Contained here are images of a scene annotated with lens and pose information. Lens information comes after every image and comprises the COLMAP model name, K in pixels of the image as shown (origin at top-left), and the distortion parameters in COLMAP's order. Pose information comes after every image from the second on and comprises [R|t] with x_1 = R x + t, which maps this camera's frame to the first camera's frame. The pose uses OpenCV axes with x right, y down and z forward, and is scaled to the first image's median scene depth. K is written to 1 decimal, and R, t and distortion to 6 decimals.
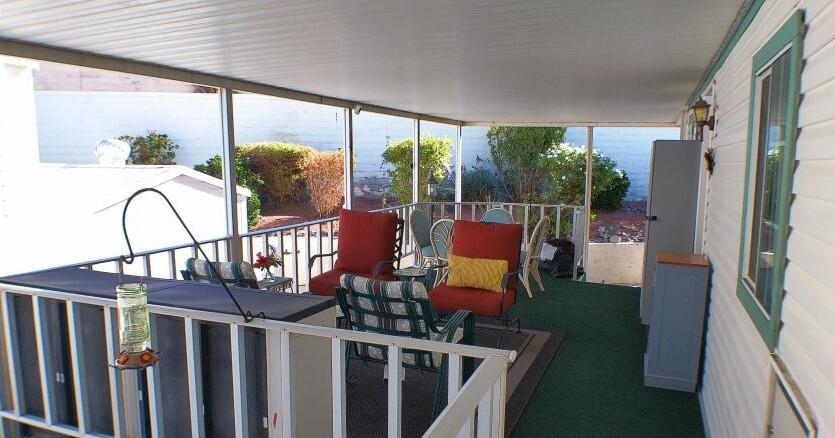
lens RADIAL K [[572.7, 0, 410.9], [0, 572.7, 241.5], [0, 0, 1]] dist [-0.003701, -0.004316]
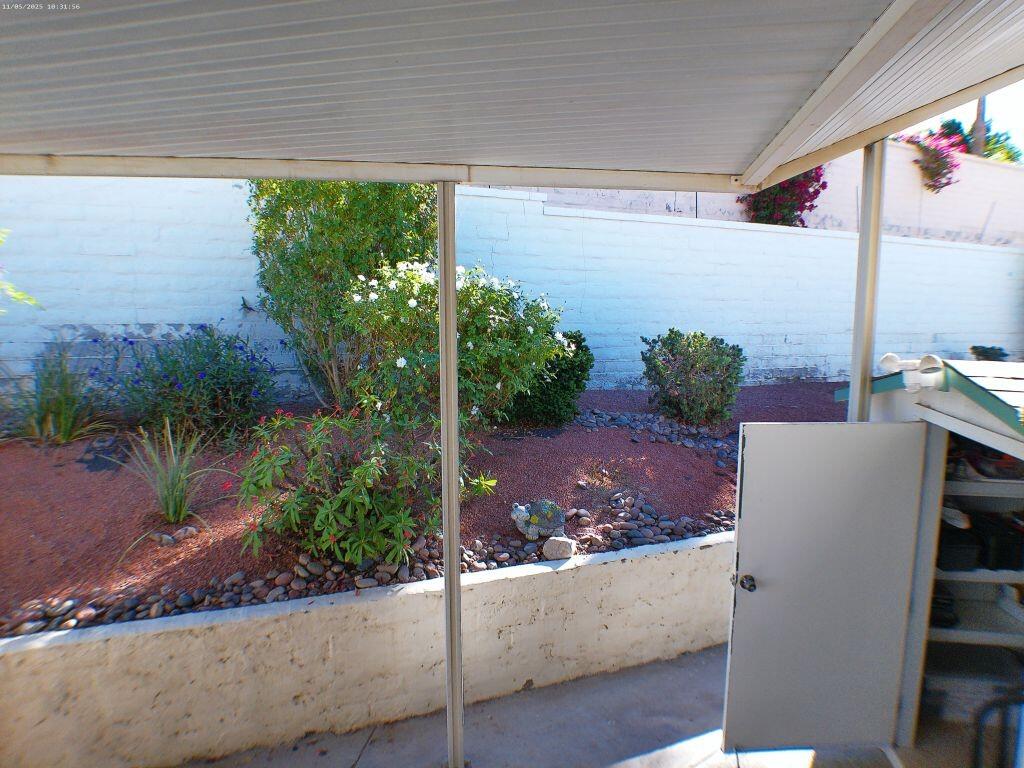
lens RADIAL K [[619.9, 0, 524.3], [0, 619.9, 381.0], [0, 0, 1]] dist [-0.034138, -0.007740]
pose [[0.965439, -0.037757, 0.257878, 0.243655], [0.043624, 0.998902, -0.017065, -0.092456], [-0.256951, 0.027725, 0.966027, 0.644478]]
